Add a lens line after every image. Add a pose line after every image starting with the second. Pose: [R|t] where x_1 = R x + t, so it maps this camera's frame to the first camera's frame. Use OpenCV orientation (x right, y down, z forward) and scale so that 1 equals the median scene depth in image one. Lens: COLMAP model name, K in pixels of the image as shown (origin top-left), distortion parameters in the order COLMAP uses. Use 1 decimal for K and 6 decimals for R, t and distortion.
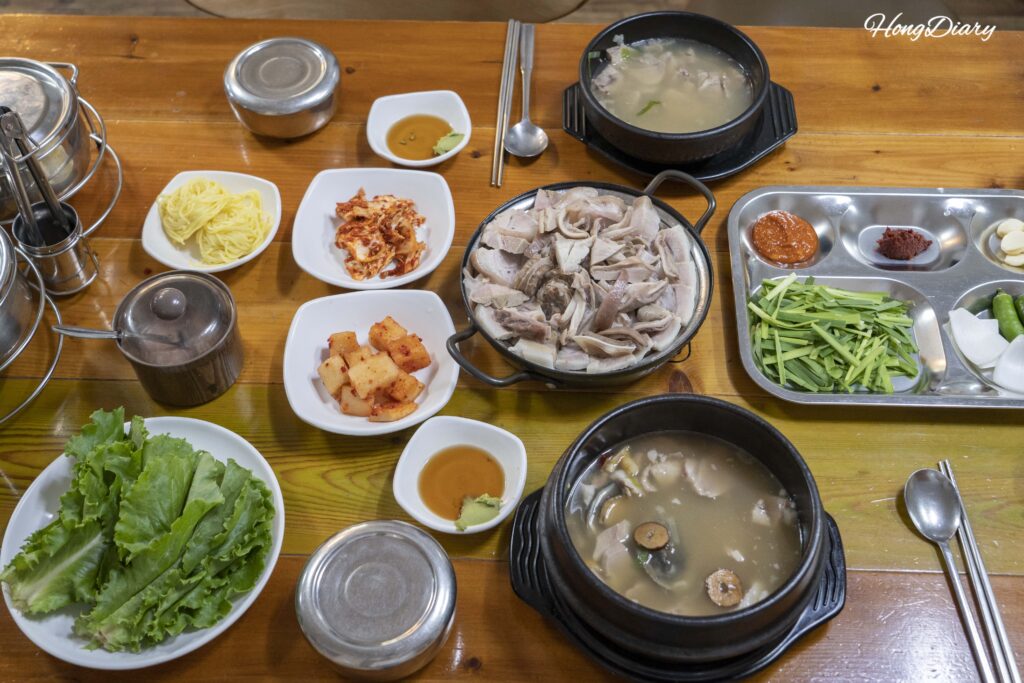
lens RADIAL K [[1162.0, 0, 513.5], [0, 1162.0, 340.6], [0, 0, 1]] dist [-0.027519, 0.000000]
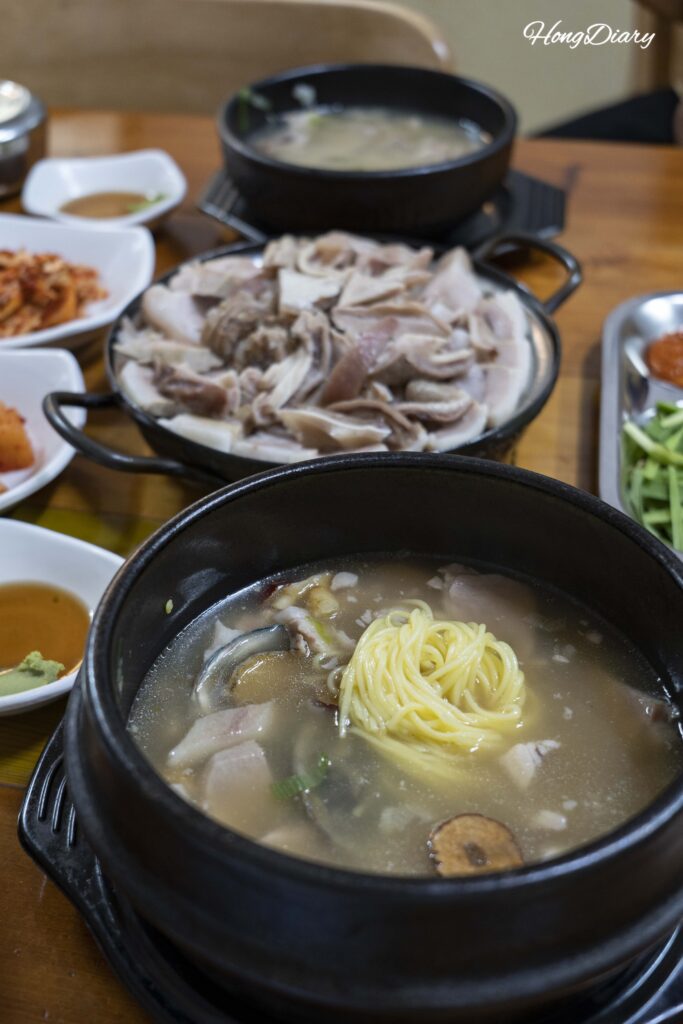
lens RADIAL K [[1256.4, 0, 339.5], [0, 1256.4, 513.0], [0, 0, 1]] dist [-0.023643, 0.000000]
pose [[0.990623, 0.092687, -0.100372, 0.139112], [-0.114142, 0.965218, -0.235213, 0.171634], [0.075080, 0.244464, 0.966747, 0.449753]]
